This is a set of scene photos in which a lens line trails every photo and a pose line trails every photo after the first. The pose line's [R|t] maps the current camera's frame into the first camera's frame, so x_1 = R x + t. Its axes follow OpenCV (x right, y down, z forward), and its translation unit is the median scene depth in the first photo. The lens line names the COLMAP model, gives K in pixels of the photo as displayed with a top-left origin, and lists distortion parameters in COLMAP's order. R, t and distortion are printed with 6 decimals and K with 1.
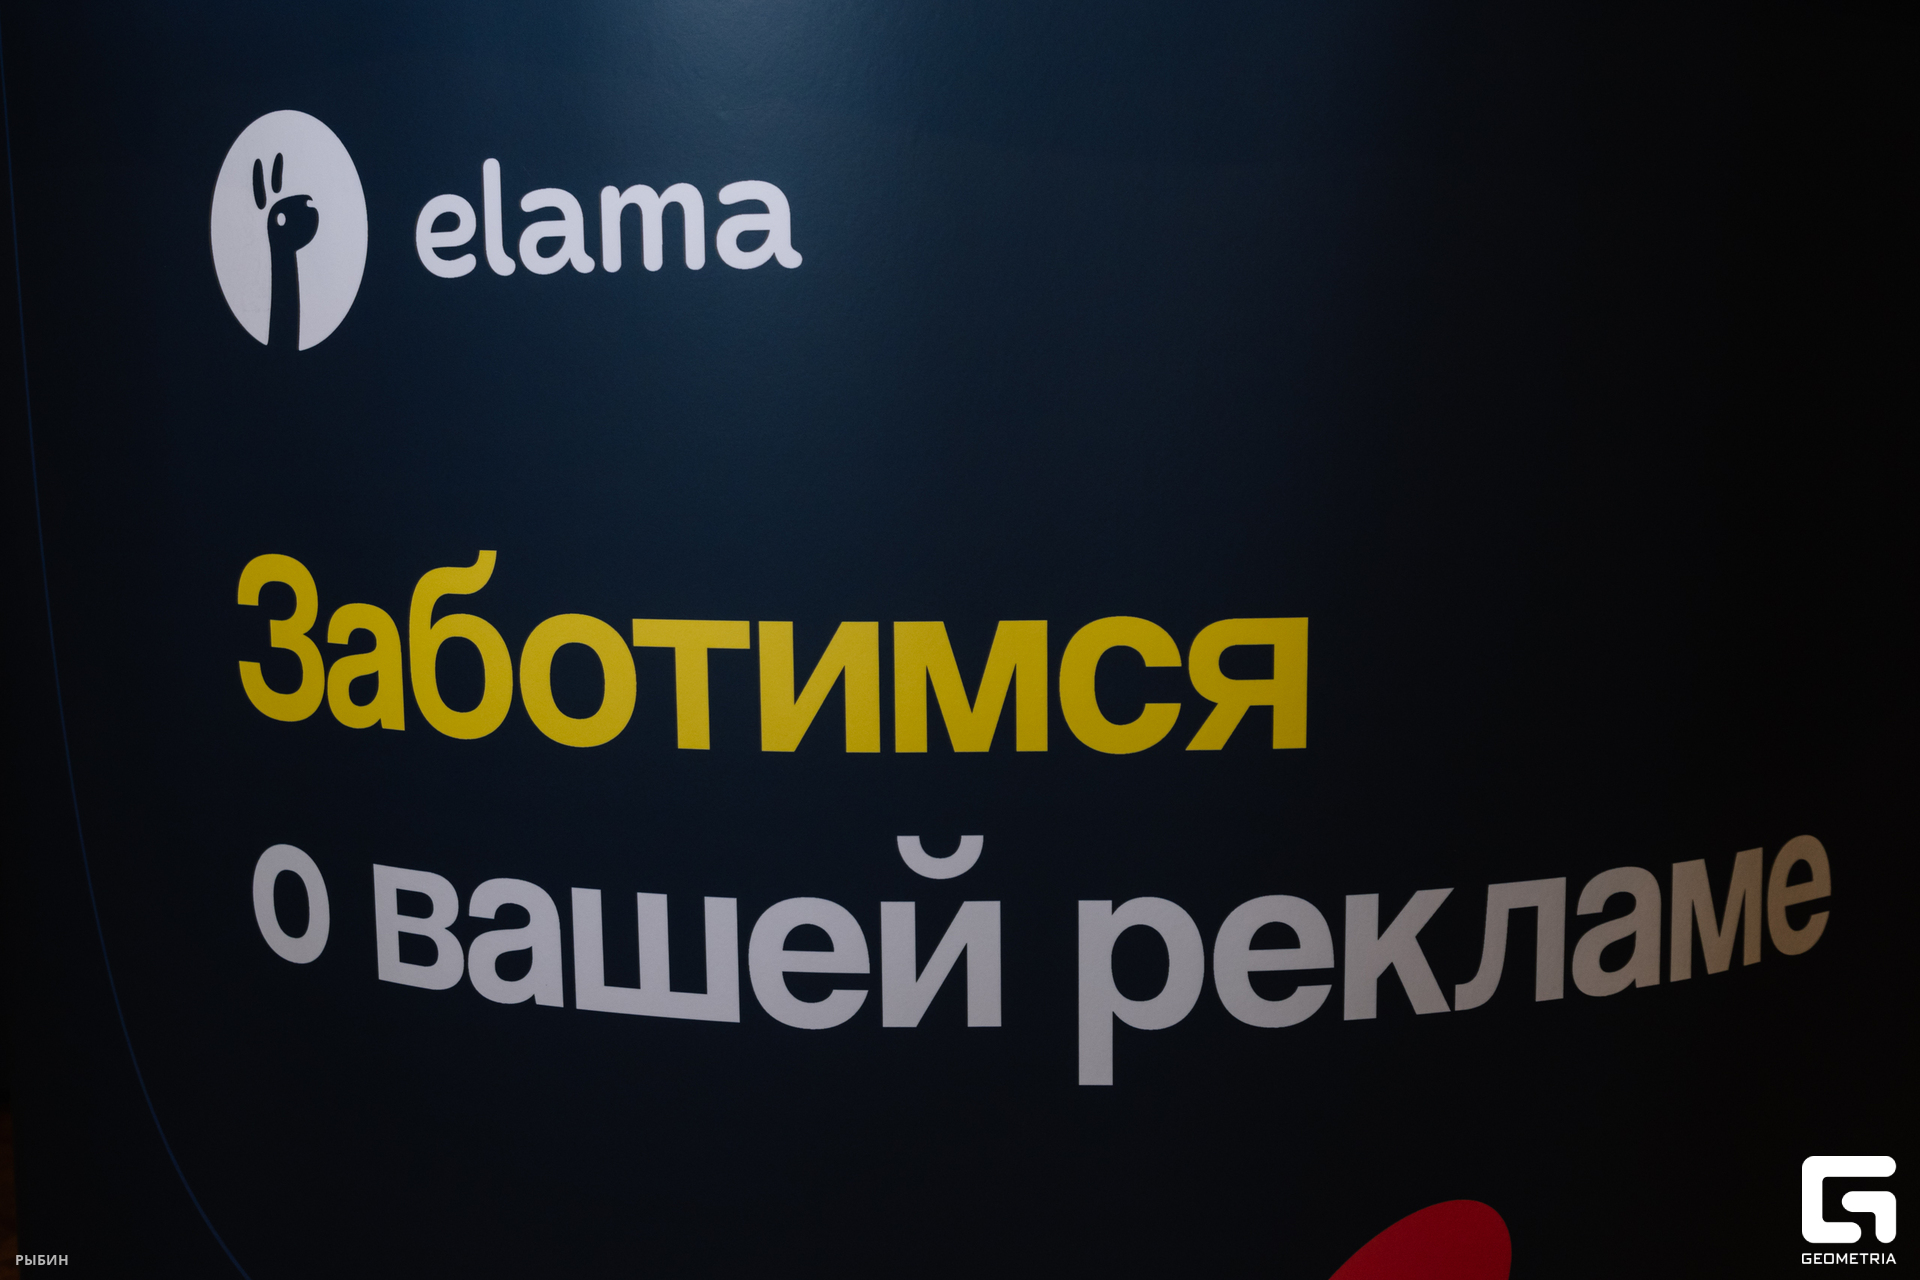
lens RADIAL K [[1919.0, 0, 960.0], [0, 1919.0, 640.0], [0, 0, 1]] dist [-0.049873, -0.002416]
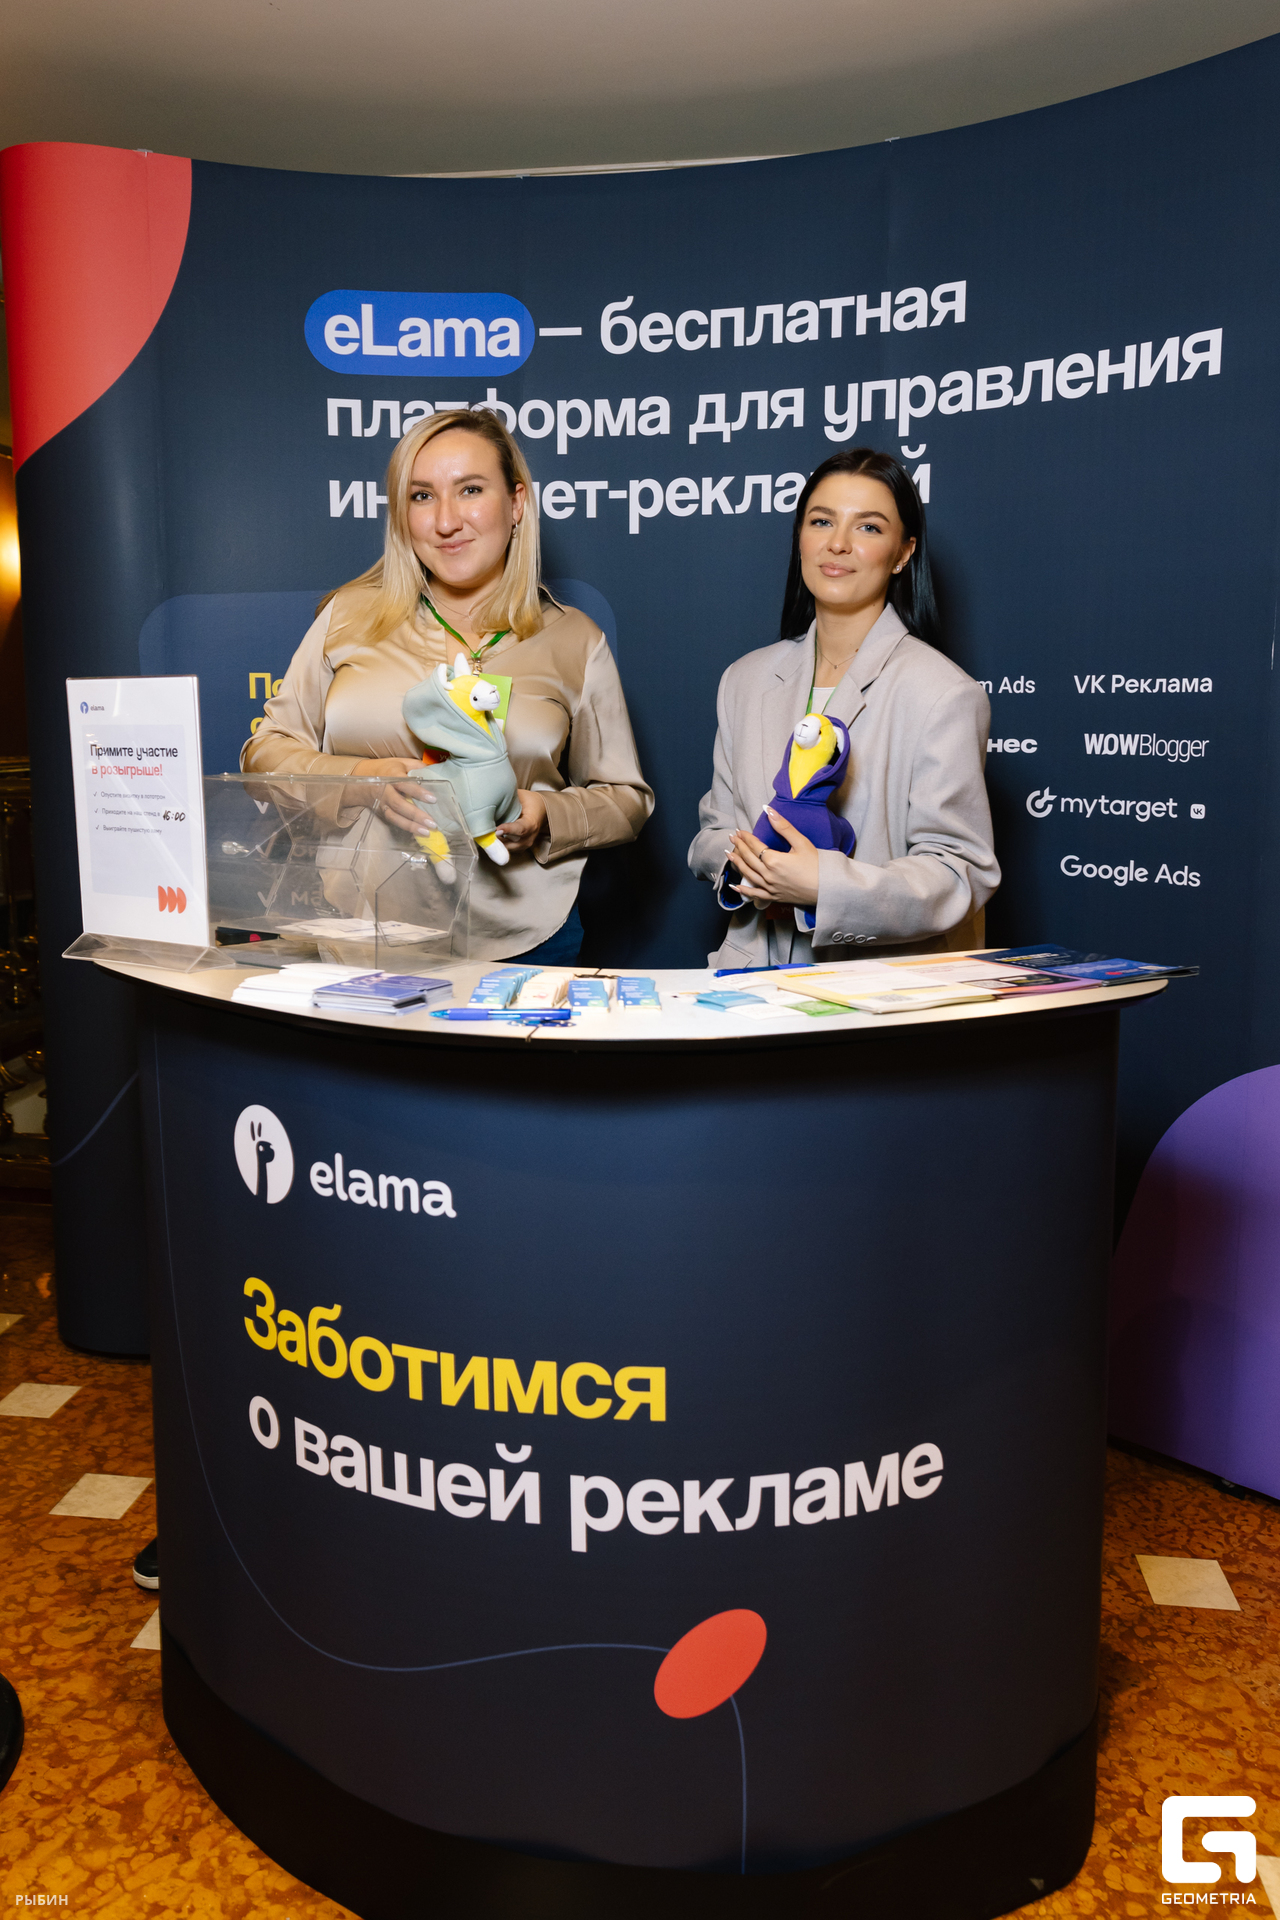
lens RADIAL K [[1359.8, 0, 638.4], [0, 1359.8, 835.7], [0, 0, 1]] dist [-0.101247, 0.072595]
pose [[0.990053, 0.010105, -0.140330, 0.365197], [-0.018010, 0.998314, -0.055177, -0.560711], [0.139536, 0.057155, 0.988566, -0.660118]]
